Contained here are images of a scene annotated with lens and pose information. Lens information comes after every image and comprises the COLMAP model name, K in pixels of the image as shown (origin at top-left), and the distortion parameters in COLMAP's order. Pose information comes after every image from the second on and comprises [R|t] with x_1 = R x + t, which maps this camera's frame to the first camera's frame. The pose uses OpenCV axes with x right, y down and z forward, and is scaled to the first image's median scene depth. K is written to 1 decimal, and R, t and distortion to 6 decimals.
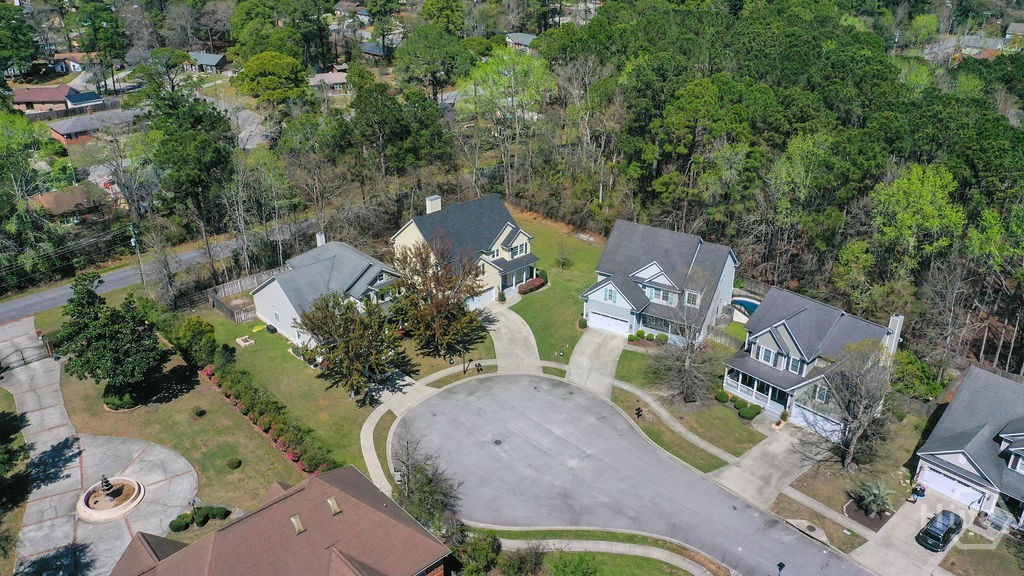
lens RADIAL K [[802.7, 0, 511.9], [0, 802.7, 287.8], [0, 0, 1]] dist [-0.008793, -0.001070]
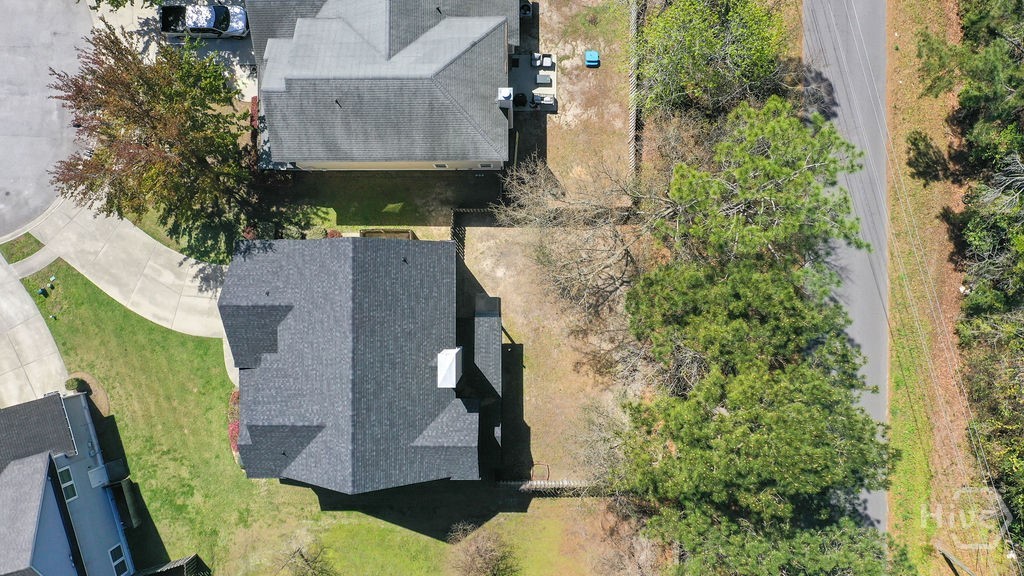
lens RADIAL K [[802.7, 0, 511.1], [0, 802.7, 286.7], [0, 0, 1]] dist [-0.008793, -0.001070]
pose [[-0.679717, 0.733474, -0.000860, -0.171273], [-0.340391, -0.314405, 0.886162, -0.543236], [0.649706, 0.602633, 0.463374, 0.905074]]
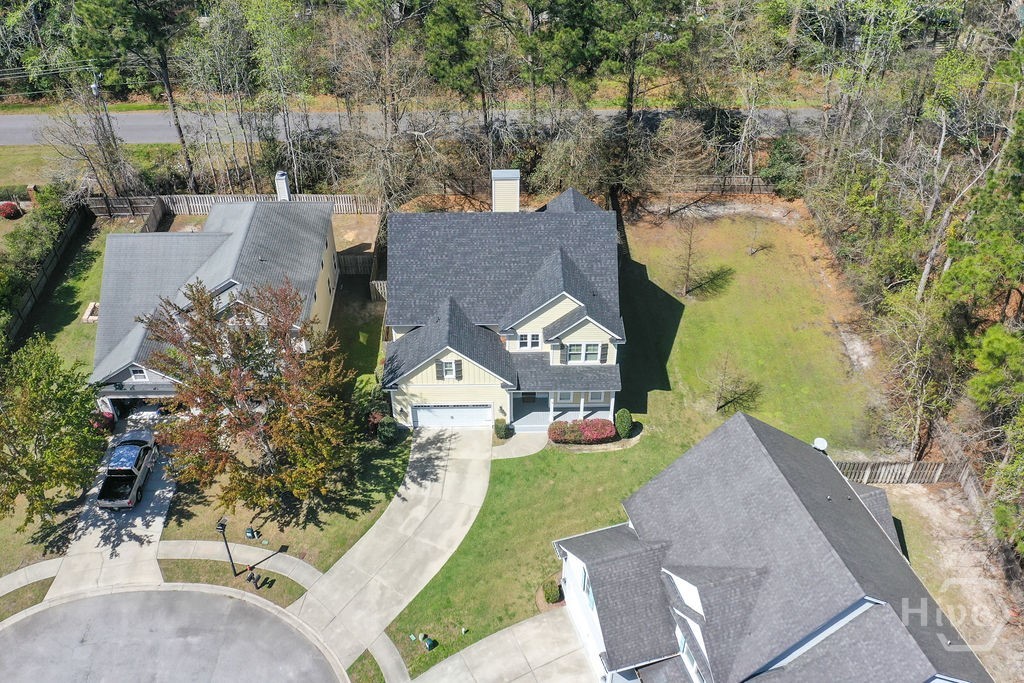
lens RADIAL K [[899.3, 0, 510.9], [0, 899.3, 342.1], [0, 0, 1]] dist [-0.004320, 0.004808]
pose [[0.749103, 0.437400, -0.497520, 0.257630], [-0.300864, 0.893738, 0.332737, -0.234967], [0.590191, -0.099569, 0.801099, 0.615838]]
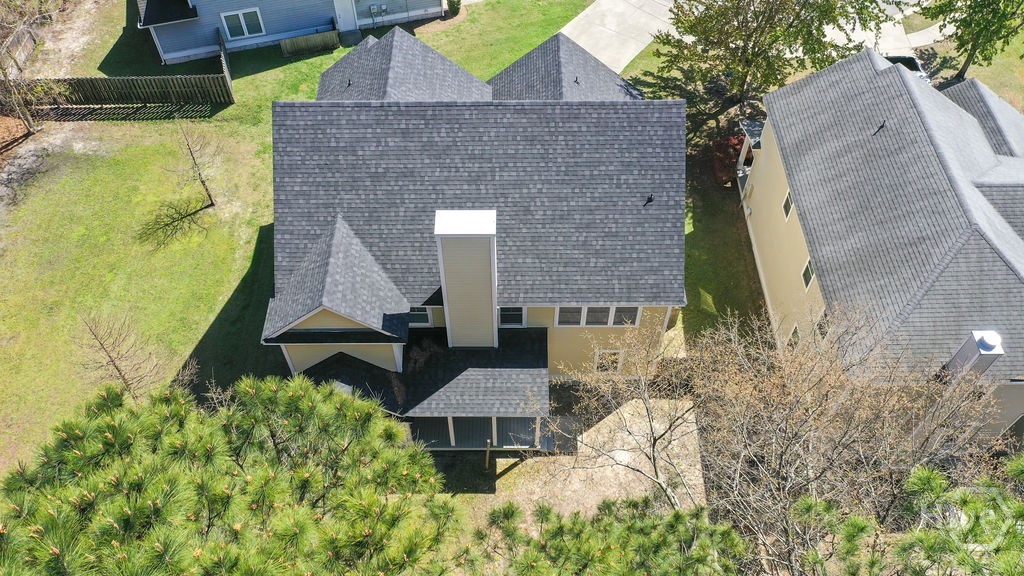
lens RADIAL K [[802.7, 0, 508.8], [0, 802.7, 287.5], [0, 0, 1]] dist [-0.008793, -0.001070]
pose [[-0.737480, -0.533431, 0.414215, -0.238914], [0.321808, 0.261664, 0.909929, -0.356310], [-0.593770, 0.804353, -0.021310, 1.141156]]
